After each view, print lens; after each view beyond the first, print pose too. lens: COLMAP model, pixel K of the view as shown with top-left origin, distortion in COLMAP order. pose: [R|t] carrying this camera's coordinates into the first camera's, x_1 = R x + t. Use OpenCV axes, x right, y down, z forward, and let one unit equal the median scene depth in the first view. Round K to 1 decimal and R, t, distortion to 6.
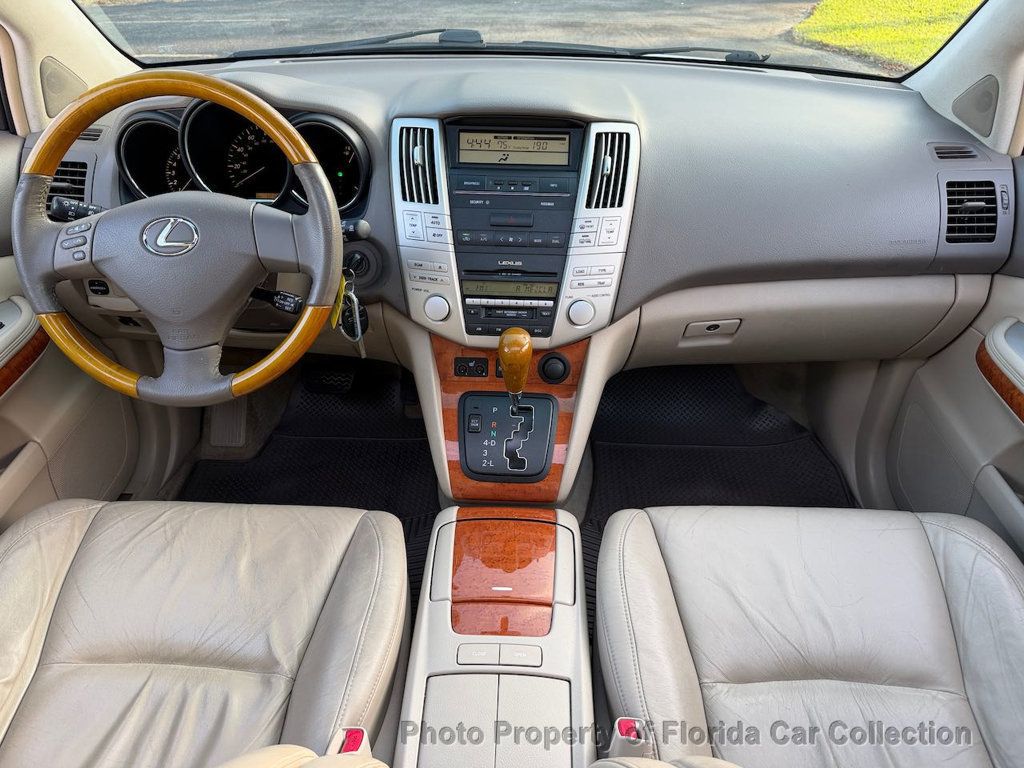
lens RADIAL K [[715.7, 0, 529.8], [0, 715.7, 413.1], [0, 0, 1]] dist [0.071170, -0.105570]
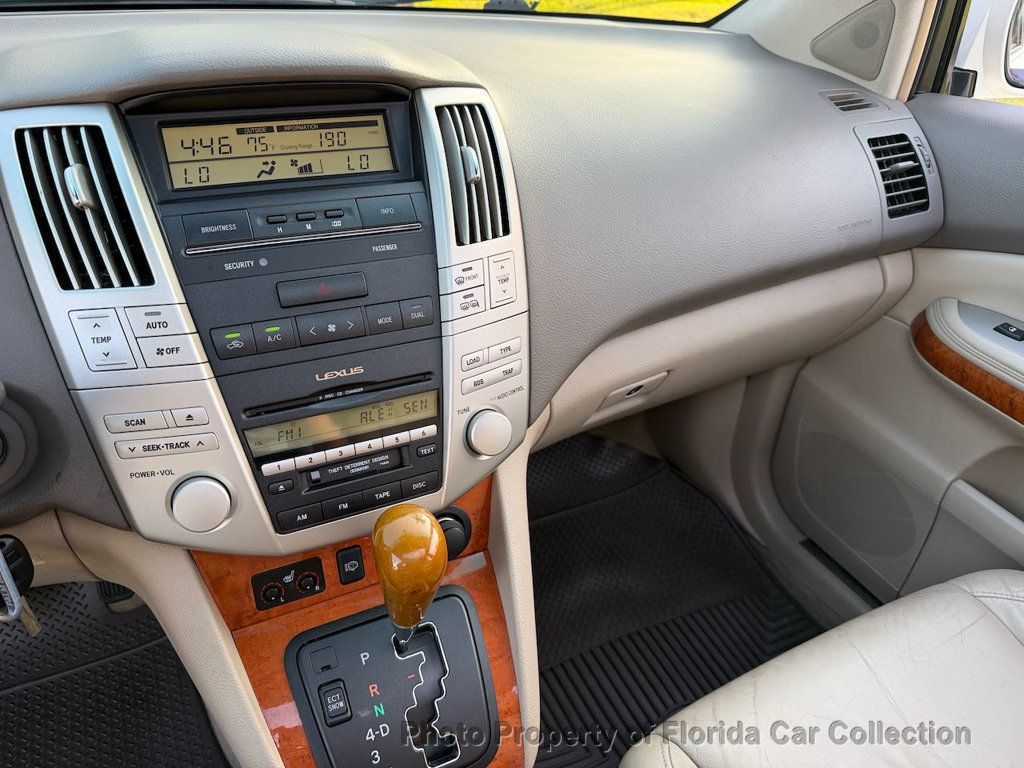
lens RADIAL K [[722.8, 0, 506.4], [0, 722.8, 385.9], [0, 0, 1]] dist [0.063144, -0.120992]
pose [[0.886663, -0.226681, 0.403044, -0.127652], [0.238903, 0.970828, 0.020449, -0.181973], [-0.395922, 0.078157, 0.914952, 0.492281]]
